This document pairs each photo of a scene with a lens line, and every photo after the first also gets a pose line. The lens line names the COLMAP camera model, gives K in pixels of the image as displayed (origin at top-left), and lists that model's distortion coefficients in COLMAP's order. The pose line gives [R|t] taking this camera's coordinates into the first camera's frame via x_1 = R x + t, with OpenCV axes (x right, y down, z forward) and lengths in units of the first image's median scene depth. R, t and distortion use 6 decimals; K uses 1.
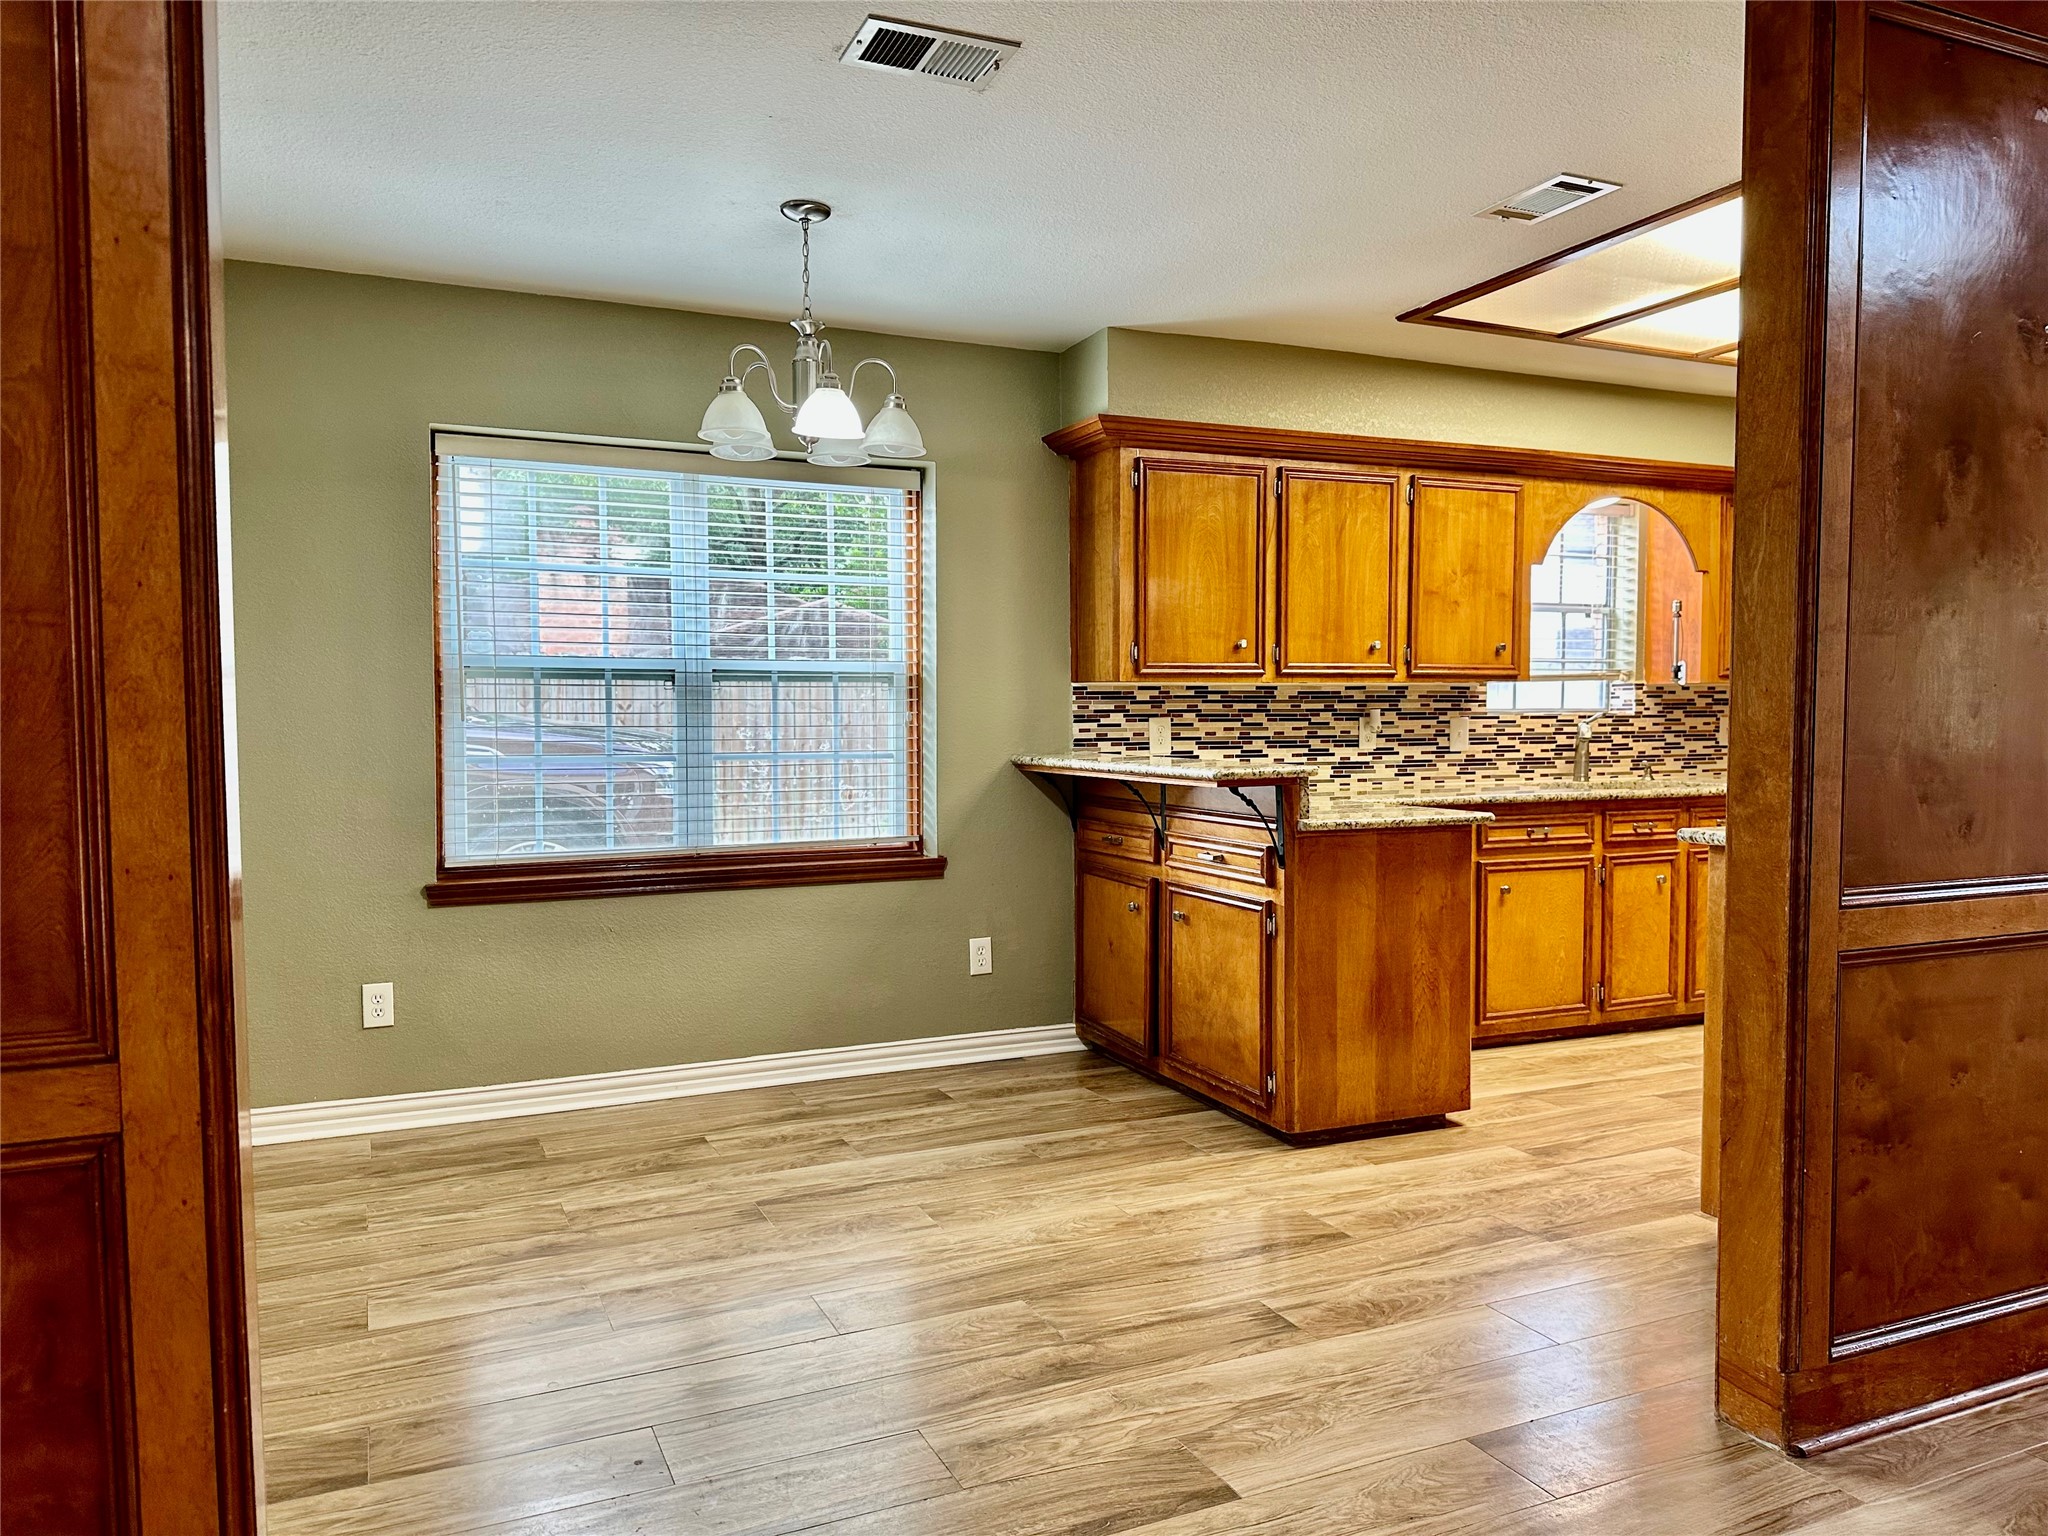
lens RADIAL K [[1419.9, 0, 992.1], [0, 1419.9, 785.6], [0, 0, 1]] dist [0.146355, -0.316897]
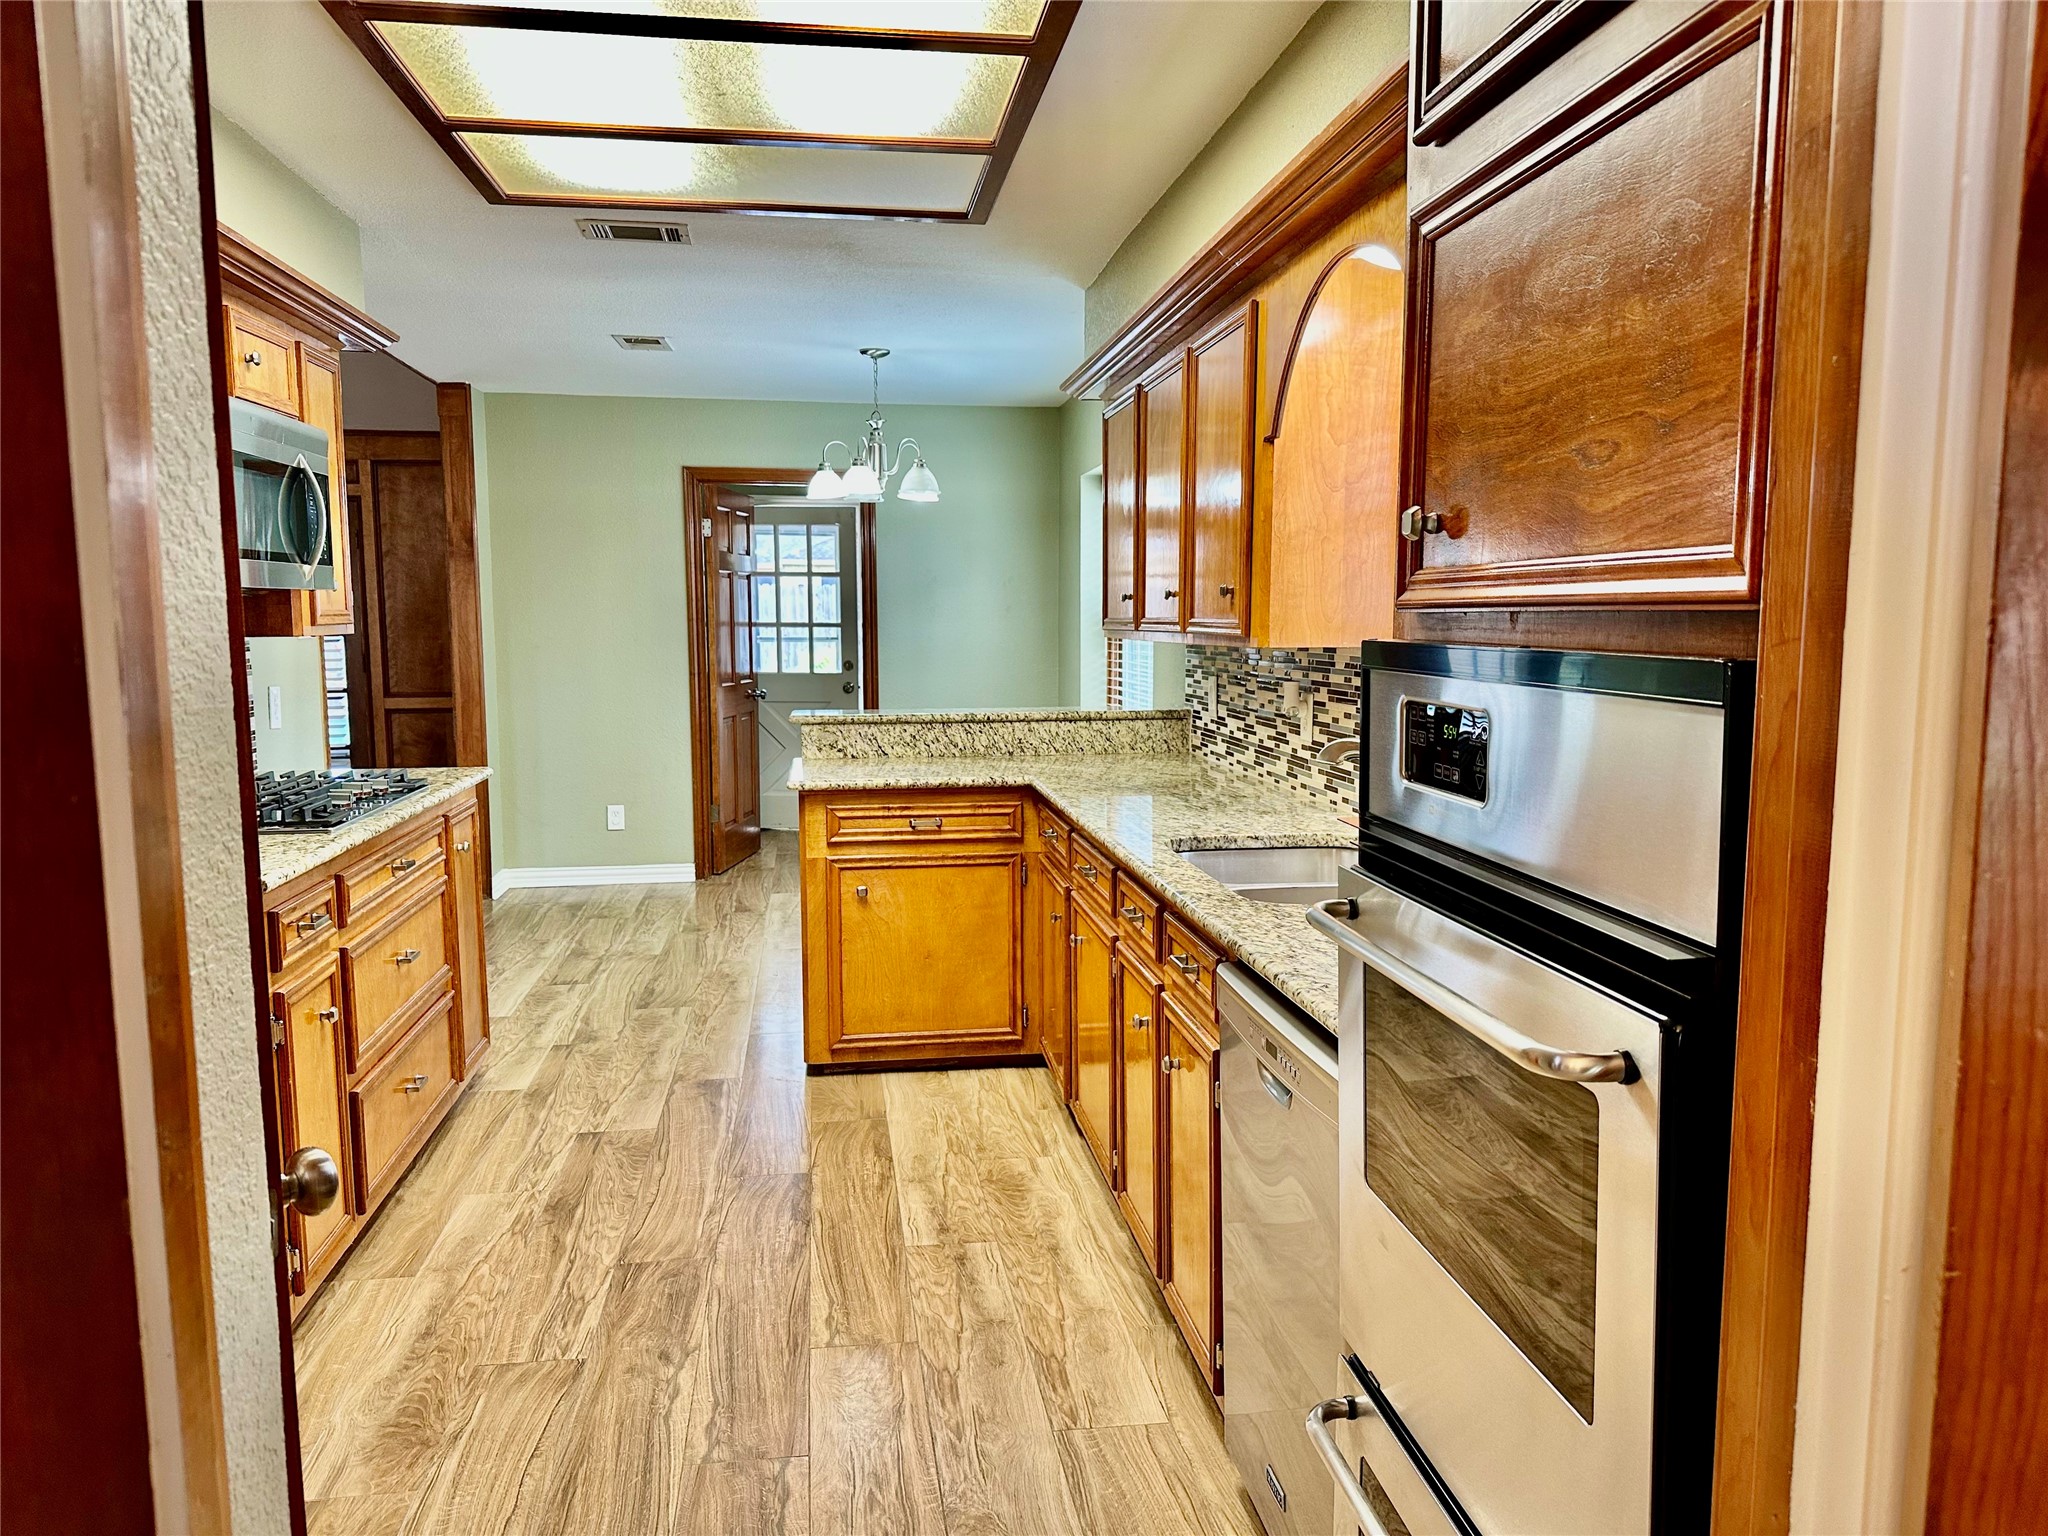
lens RADIAL K [[1439.8, 0, 1024.3], [0, 1439.8, 769.7], [0, 0, 1]] dist [0.145524, -0.271929]
pose [[-0.260571, 0.110502, -0.959110, 0.931919], [-0.043467, 0.991078, 0.125995, -0.090069], [0.964476, 0.074520, -0.253443, 1.030382]]
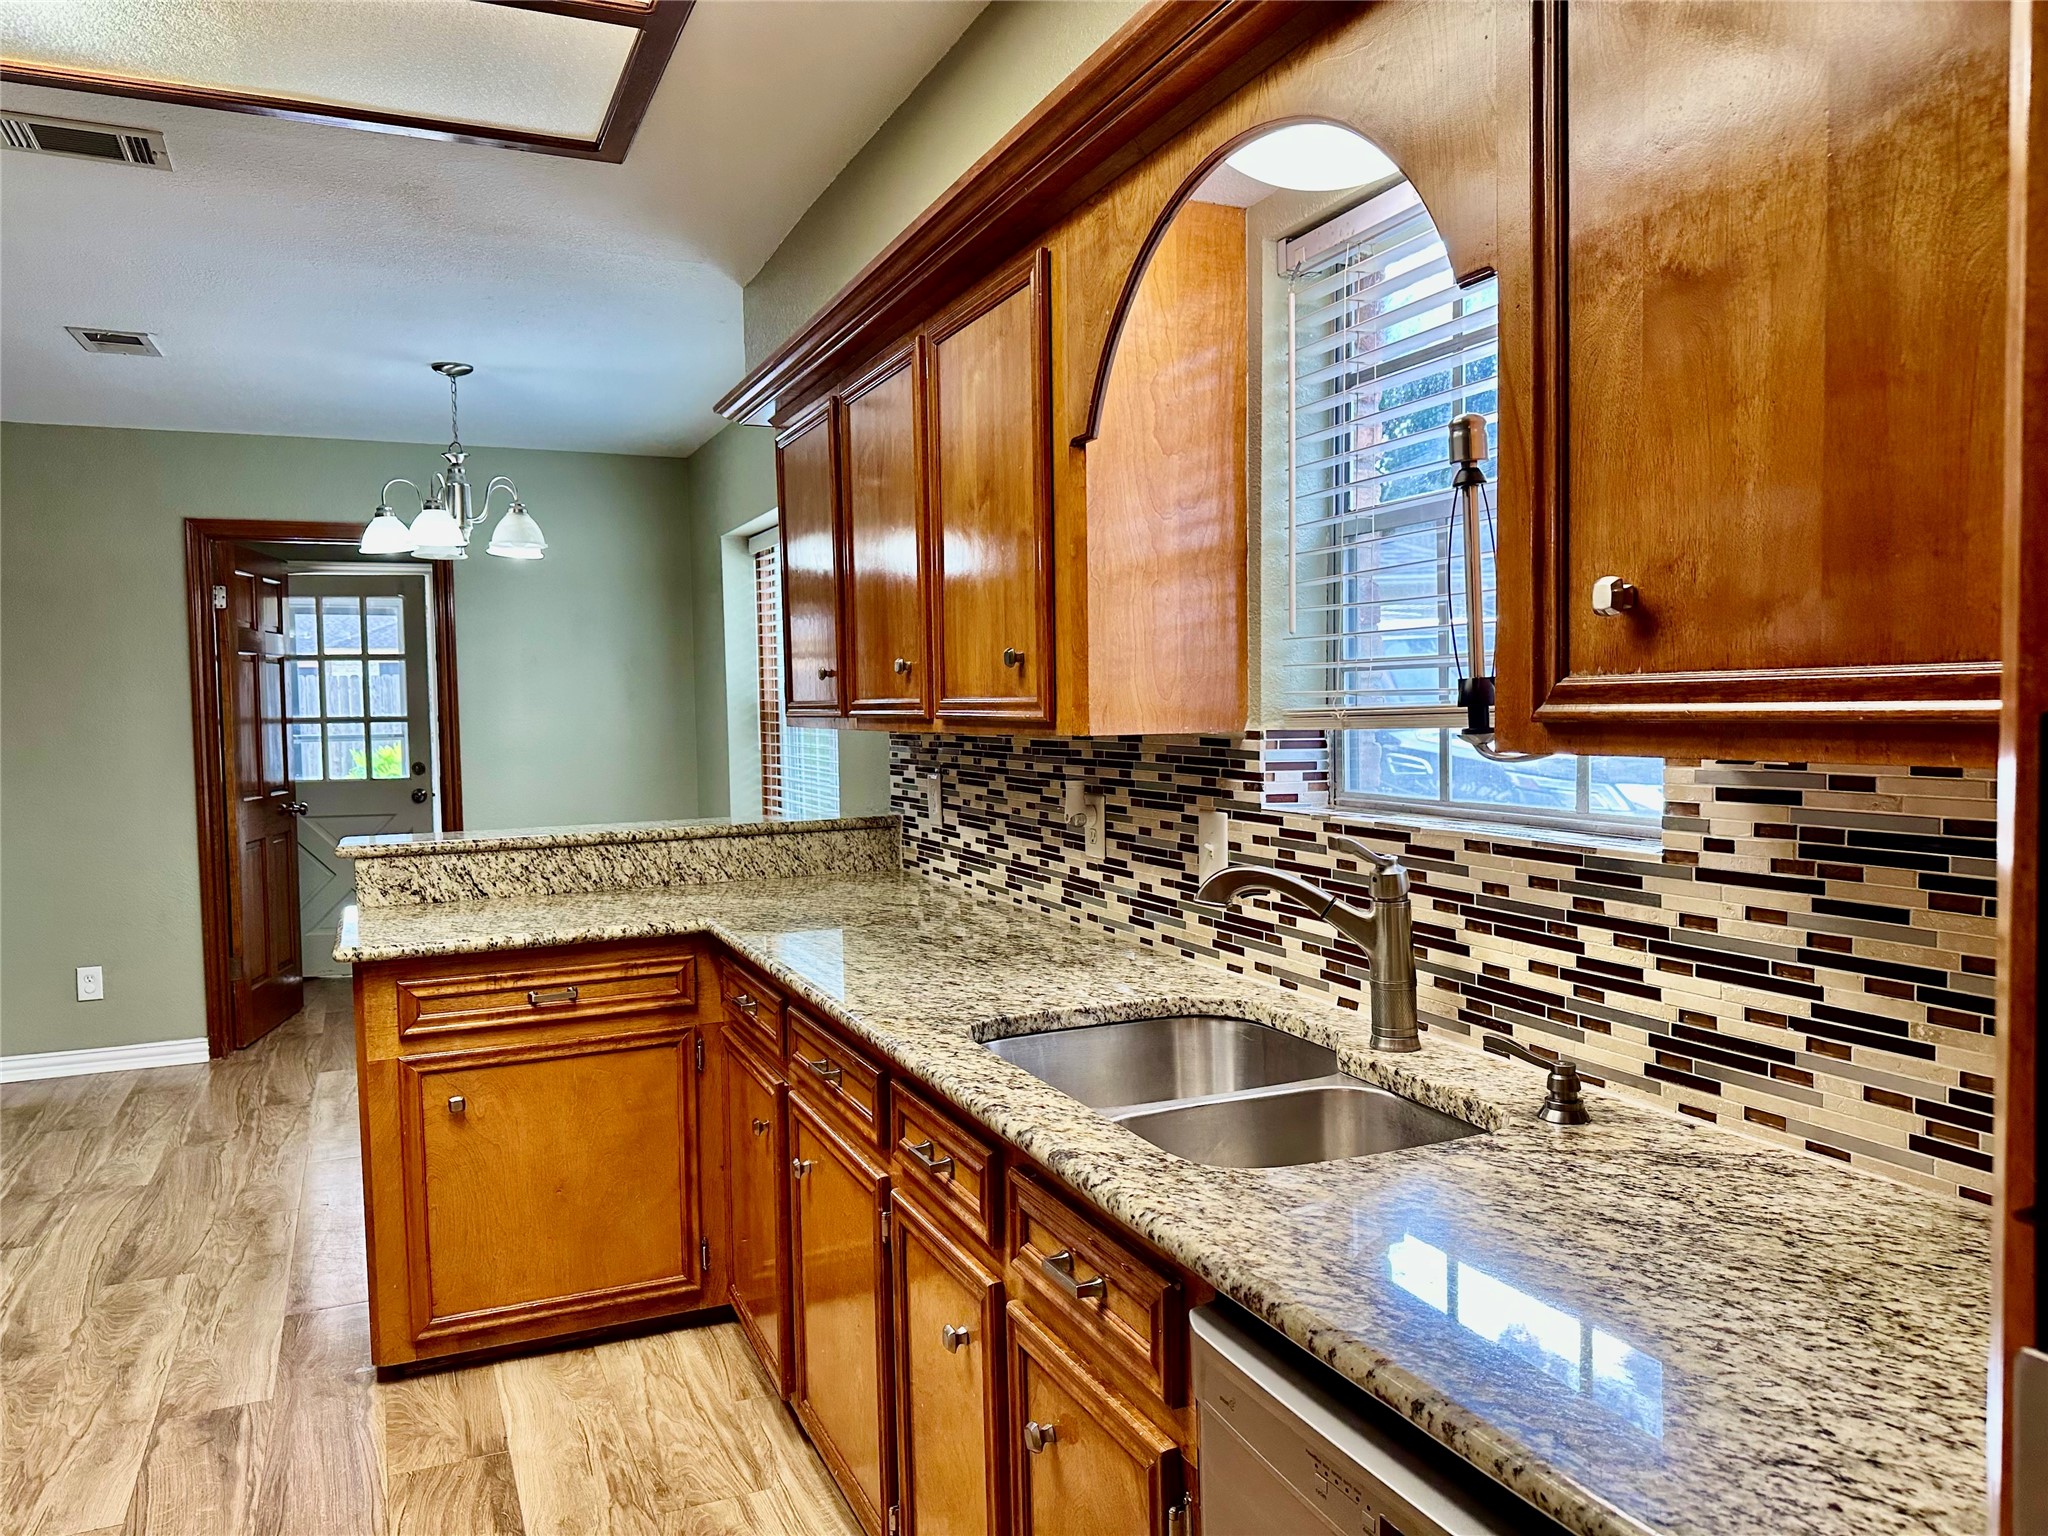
lens RADIAL K [[1440.8, 0, 1049.4], [0, 1440.8, 772.8], [0, 0, 1]] dist [0.084469, -0.133587]
pose [[0.027069, 0.057895, -0.997956, 0.754867], [-0.030816, 0.997895, 0.057055, -0.082481], [0.999158, 0.029209, 0.028796, 0.954632]]
